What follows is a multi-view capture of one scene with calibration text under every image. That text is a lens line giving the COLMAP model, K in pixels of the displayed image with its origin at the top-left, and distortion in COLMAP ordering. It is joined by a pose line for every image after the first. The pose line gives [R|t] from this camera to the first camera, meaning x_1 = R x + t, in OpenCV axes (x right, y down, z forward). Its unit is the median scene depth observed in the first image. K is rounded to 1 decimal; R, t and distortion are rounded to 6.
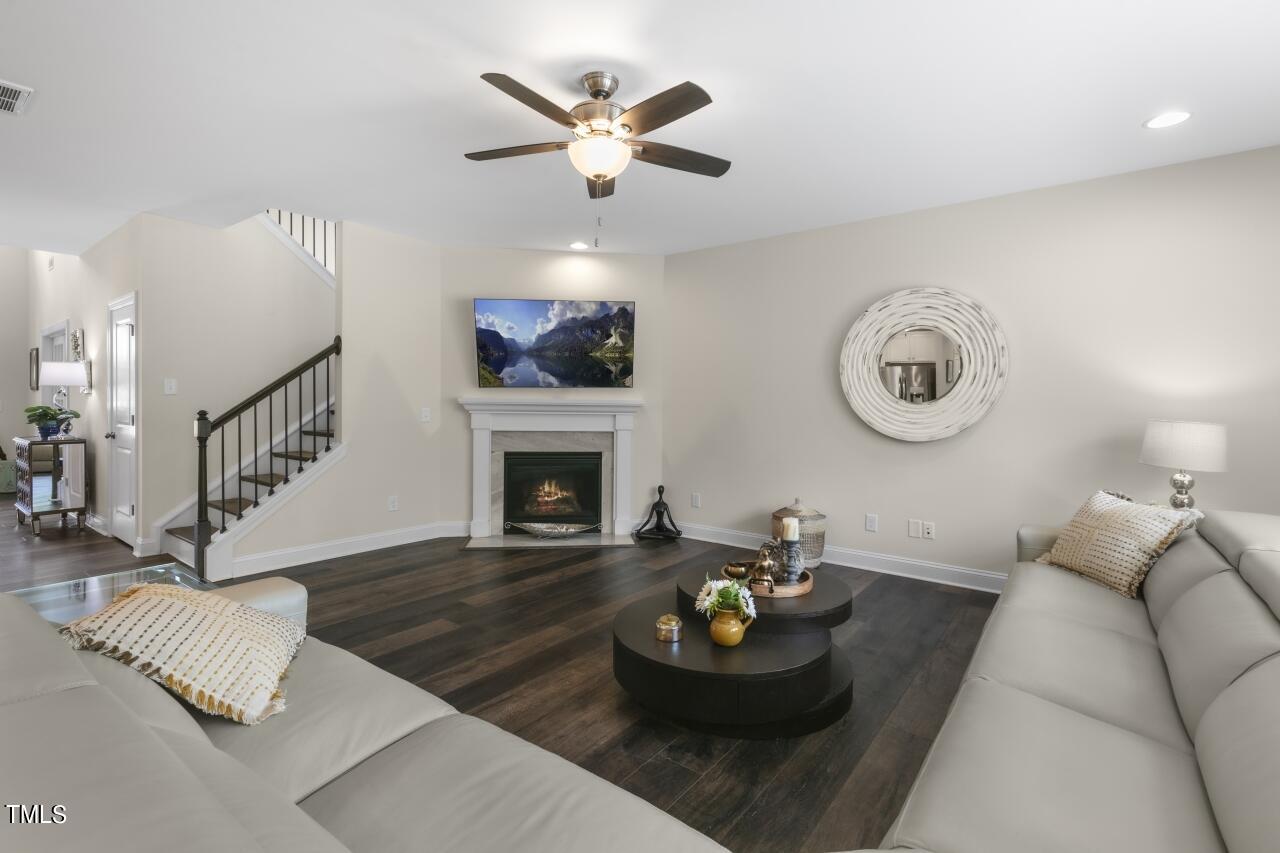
lens RADIAL K [[561.1, 0, 643.6], [0, 561.1, 413.8], [0, 0, 1]] dist [0.003180, 0.000333]
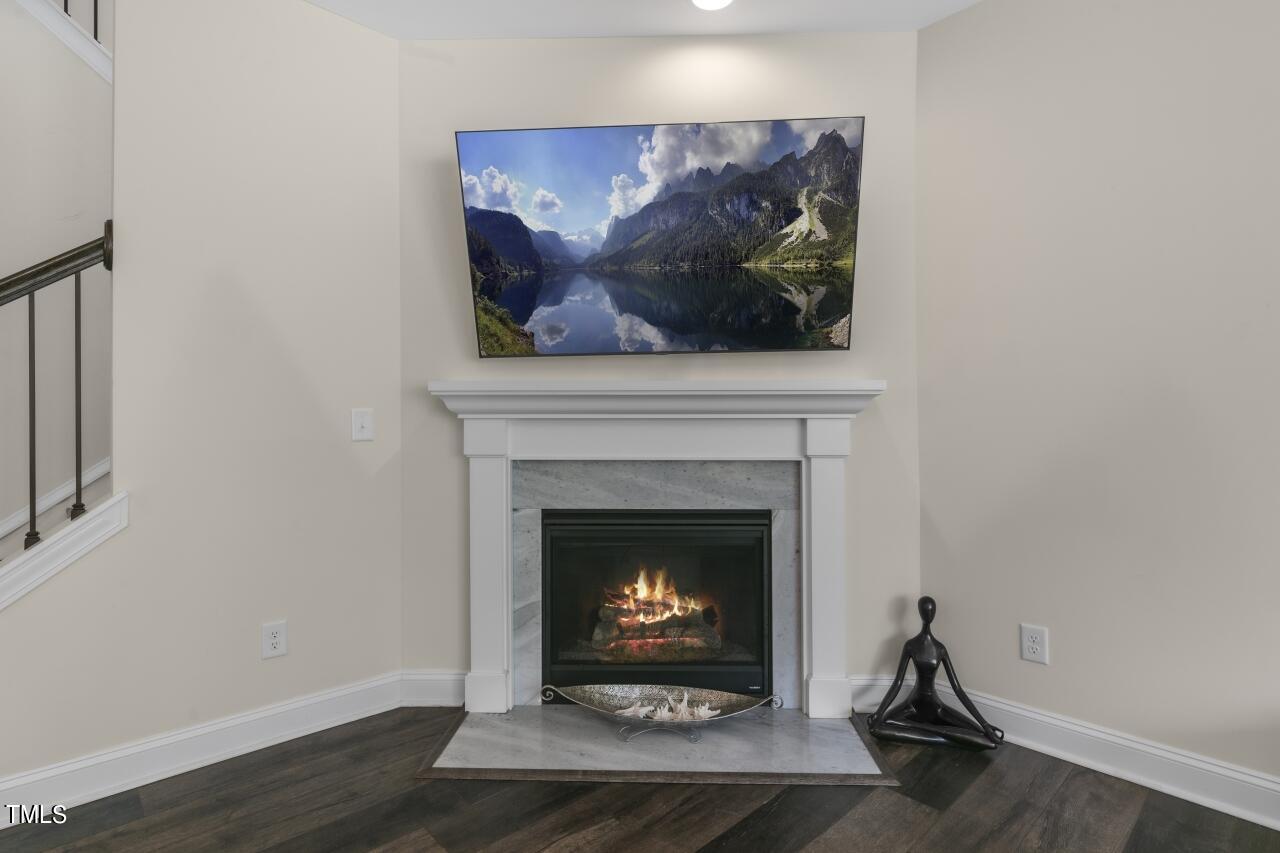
lens RADIAL K [[659.1, 0, 630.1], [0, 659.1, 420.9], [0, 0, 1]] dist [0.002648, 0.000071]
pose [[0.985221, -0.018552, -0.170282, -0.098018], [0.014125, 0.999531, -0.027175, 0.015515], [0.170706, 0.024368, 0.985021, 0.533651]]
